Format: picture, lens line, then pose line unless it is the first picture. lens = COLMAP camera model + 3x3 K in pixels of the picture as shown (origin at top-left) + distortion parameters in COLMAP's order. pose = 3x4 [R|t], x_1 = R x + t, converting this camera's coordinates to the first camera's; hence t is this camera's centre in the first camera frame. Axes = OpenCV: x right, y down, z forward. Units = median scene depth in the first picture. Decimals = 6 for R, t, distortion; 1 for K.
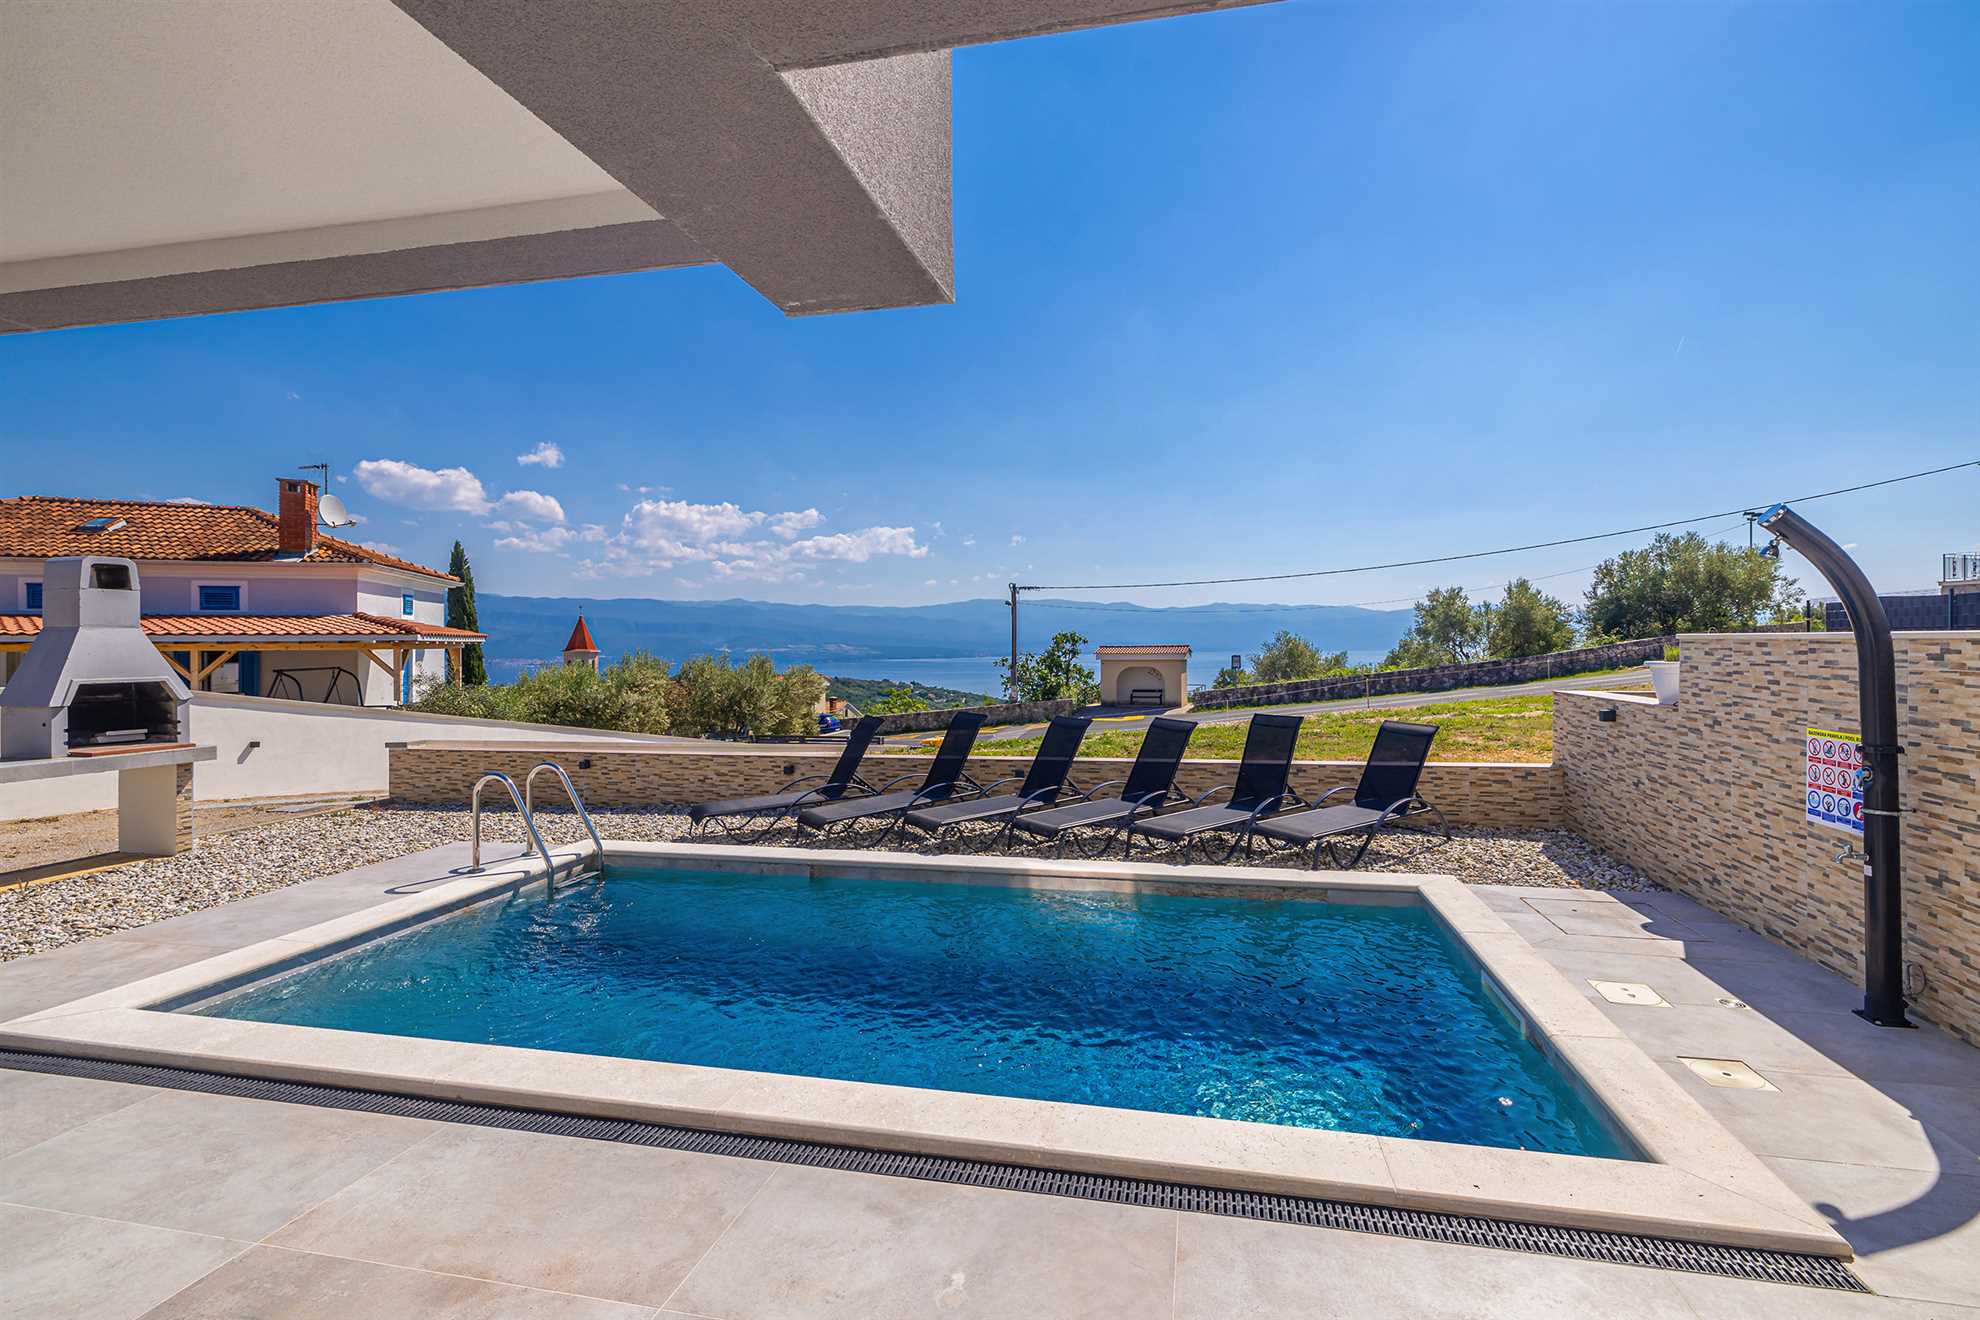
lens RADIAL K [[872.2, 0, 1034.0], [0, 872.2, 656.0], [0, 0, 1]] dist [-0.003332, 0.003997]
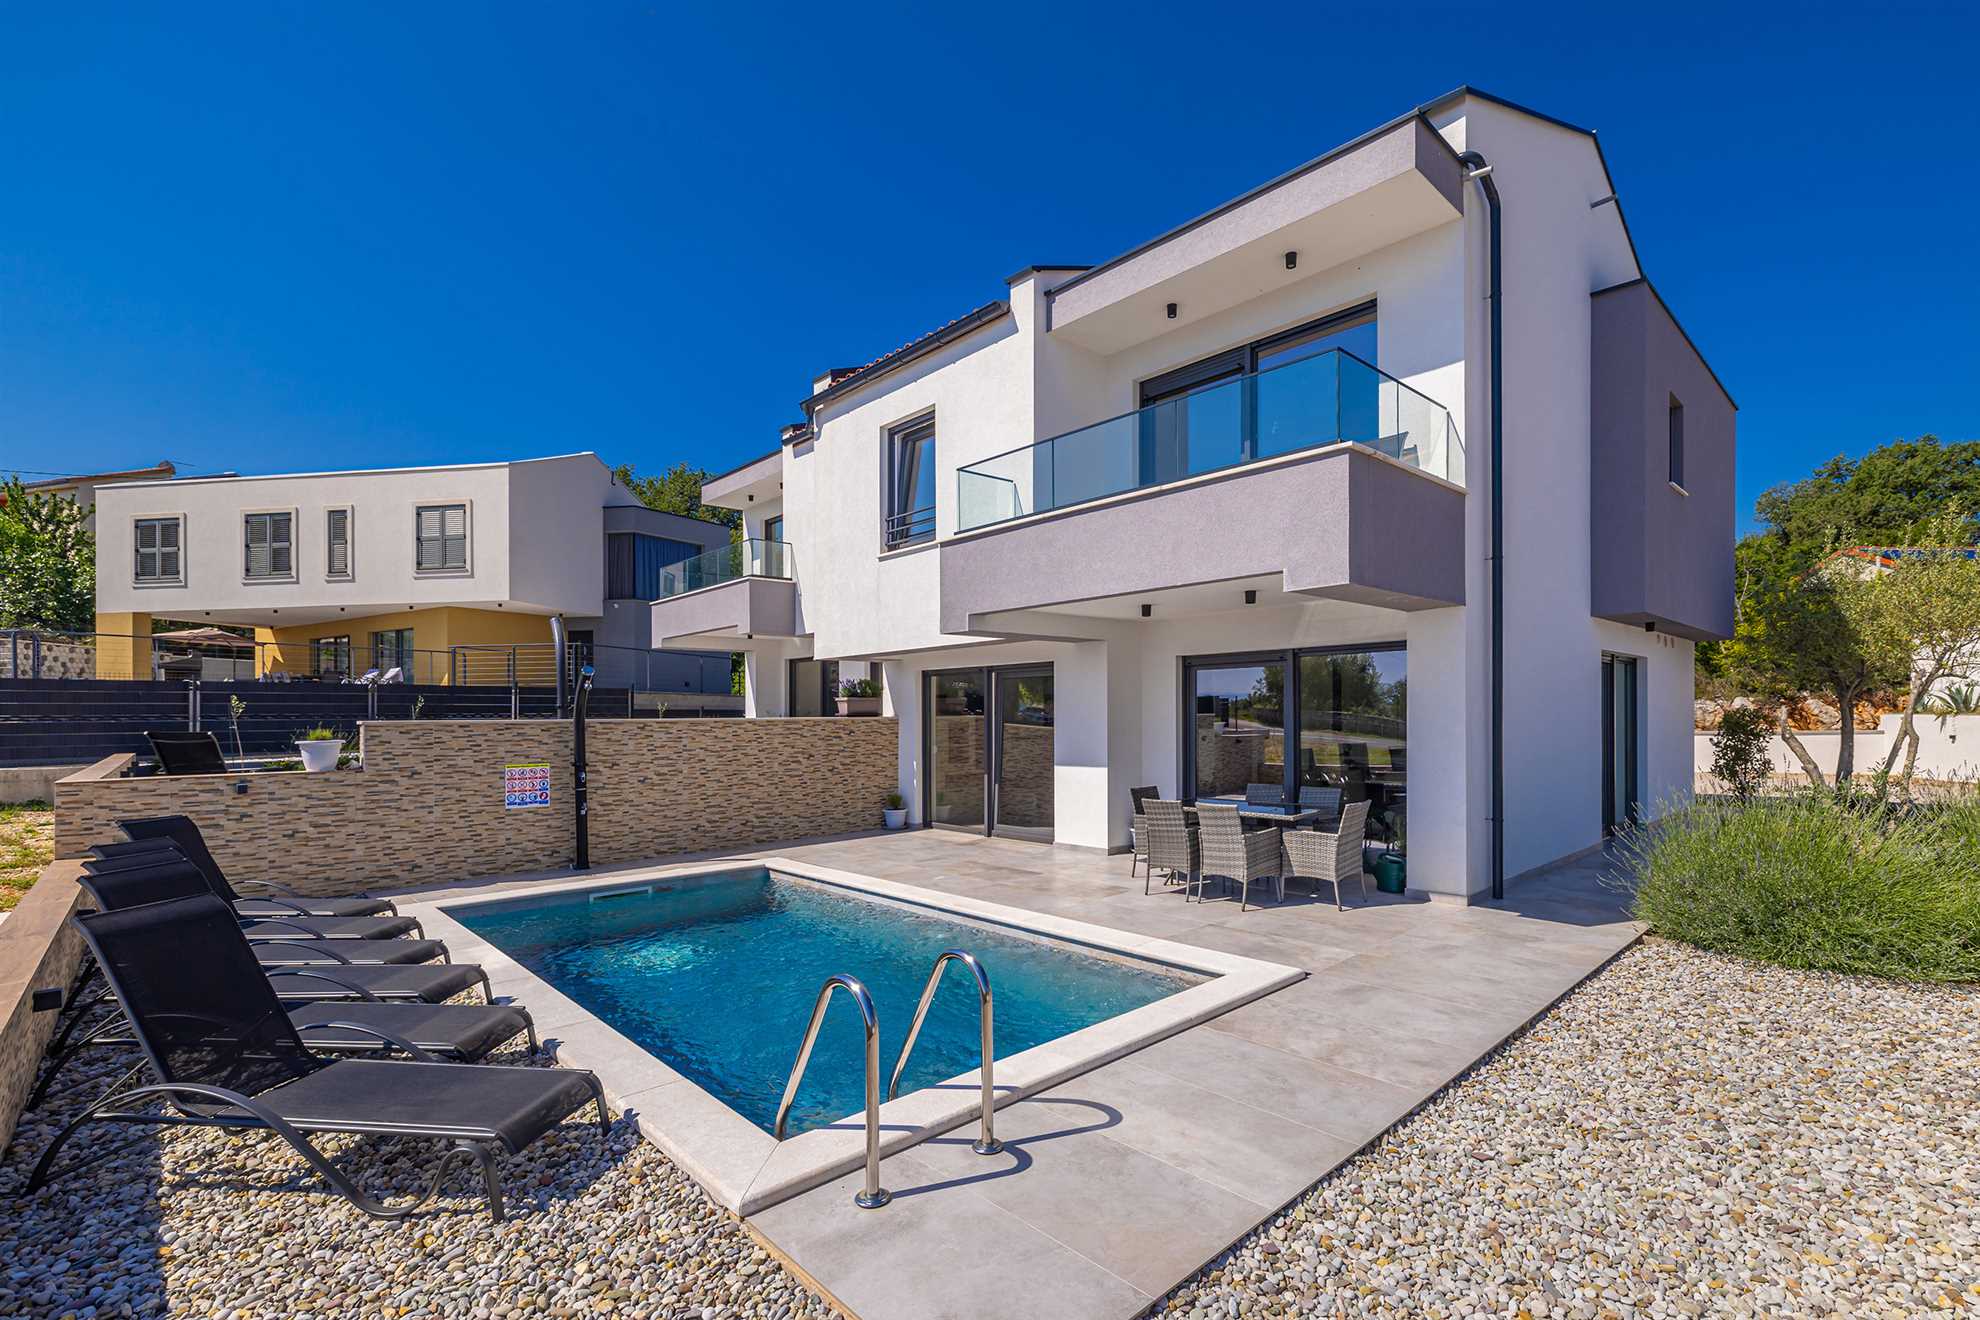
lens RADIAL K [[891.4, 0, 1077.7], [0, 891.4, 721.2], [0, 0, 1]] dist [0.001356, 0.000327]
pose [[-0.846947, 0.013833, 0.531497, -0.292025], [0.025188, 0.999583, 0.014122, -0.003972], [-0.531080, 0.025348, -0.846942, 0.423950]]
